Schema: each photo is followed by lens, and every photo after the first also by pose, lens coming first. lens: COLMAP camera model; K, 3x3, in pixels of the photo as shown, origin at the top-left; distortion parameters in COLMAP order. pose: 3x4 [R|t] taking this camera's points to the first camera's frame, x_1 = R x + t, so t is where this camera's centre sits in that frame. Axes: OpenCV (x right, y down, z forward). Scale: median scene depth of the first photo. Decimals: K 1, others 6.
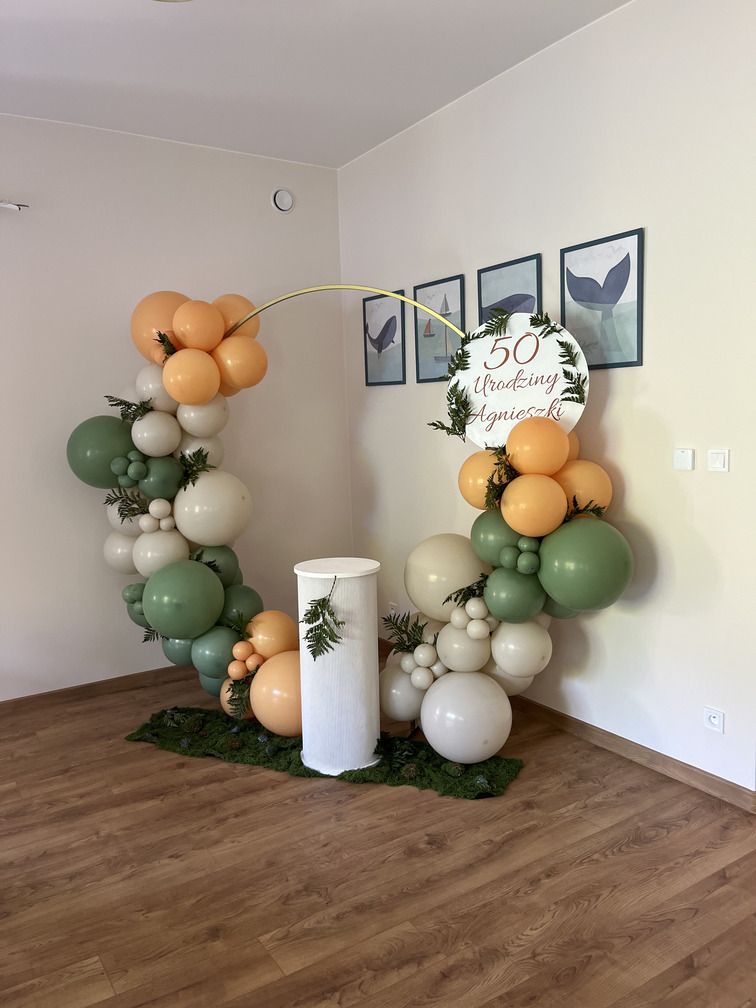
lens RADIAL K [[778.9, 0, 378.0], [0, 778.9, 504.0], [0, 0, 1]] dist [0.076156, -0.075153]
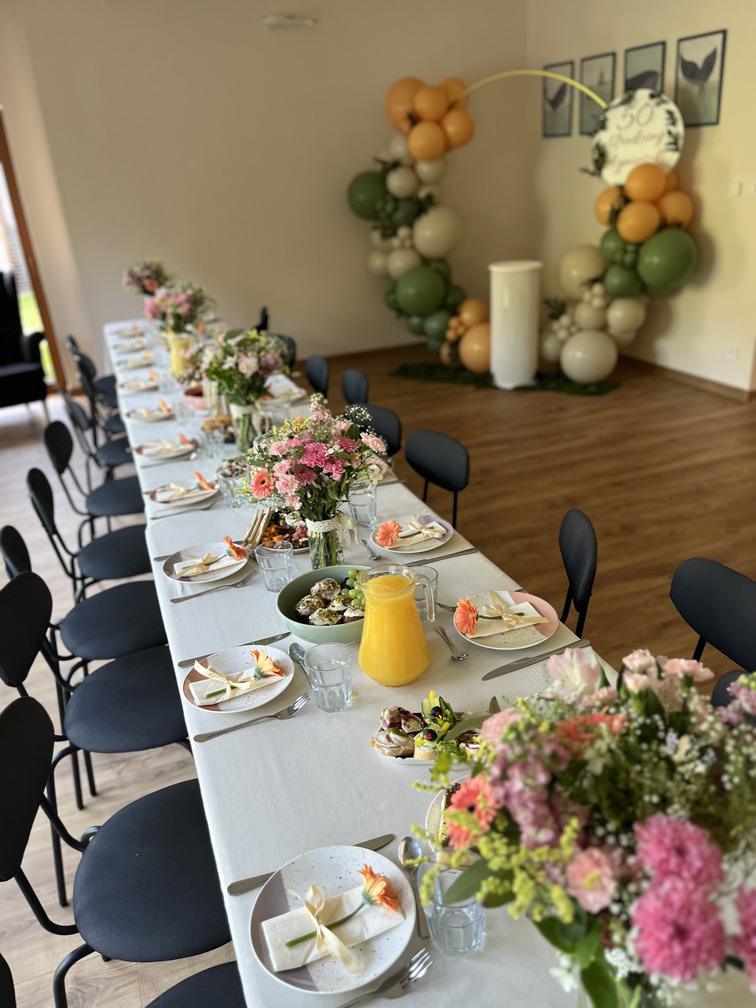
lens RADIAL K [[778.9, 0, 378.0], [0, 778.9, 504.0], [0, 0, 1]] dist [0.076156, -0.075153]
pose [[0.975530, 0.054739, -0.212942, 0.046440], [0.014326, 0.950629, 0.309999, 0.039493], [0.219398, -0.305464, 0.926583, -0.781188]]
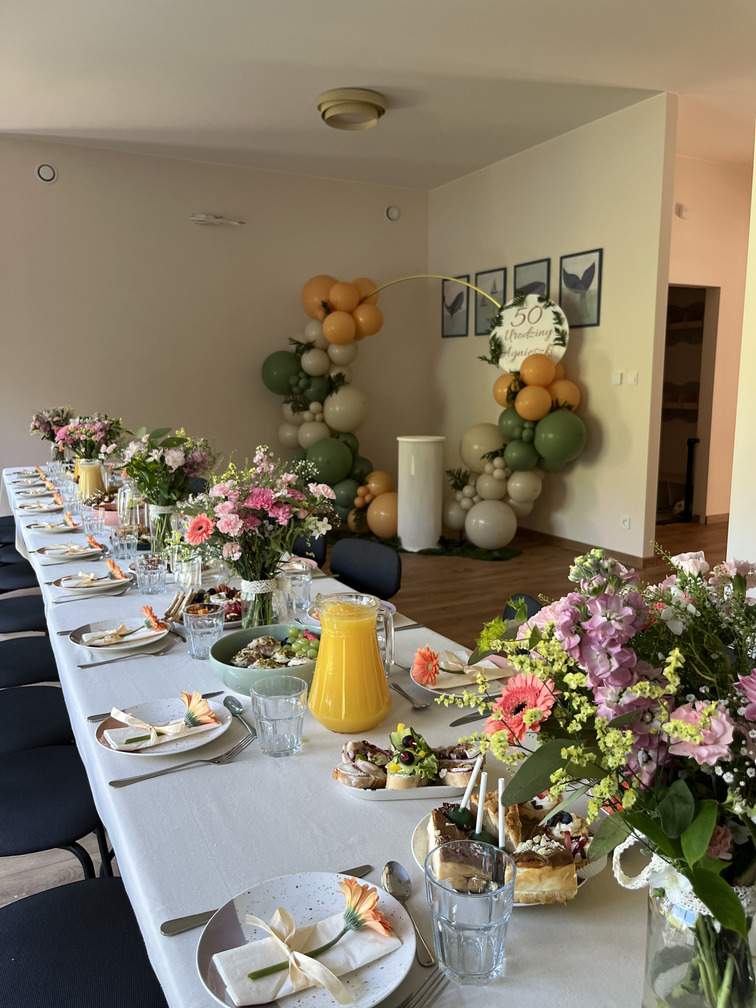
lens RADIAL K [[777.5, 0, 367.6], [0, 777.5, 509.1], [0, 0, 1]] dist [0.057102, -0.004342]
pose [[0.994147, 0.045962, -0.097772, 0.006252], [-0.040586, 0.997590, 0.056278, 0.147091], [0.100123, -0.051980, 0.993616, -0.773306]]
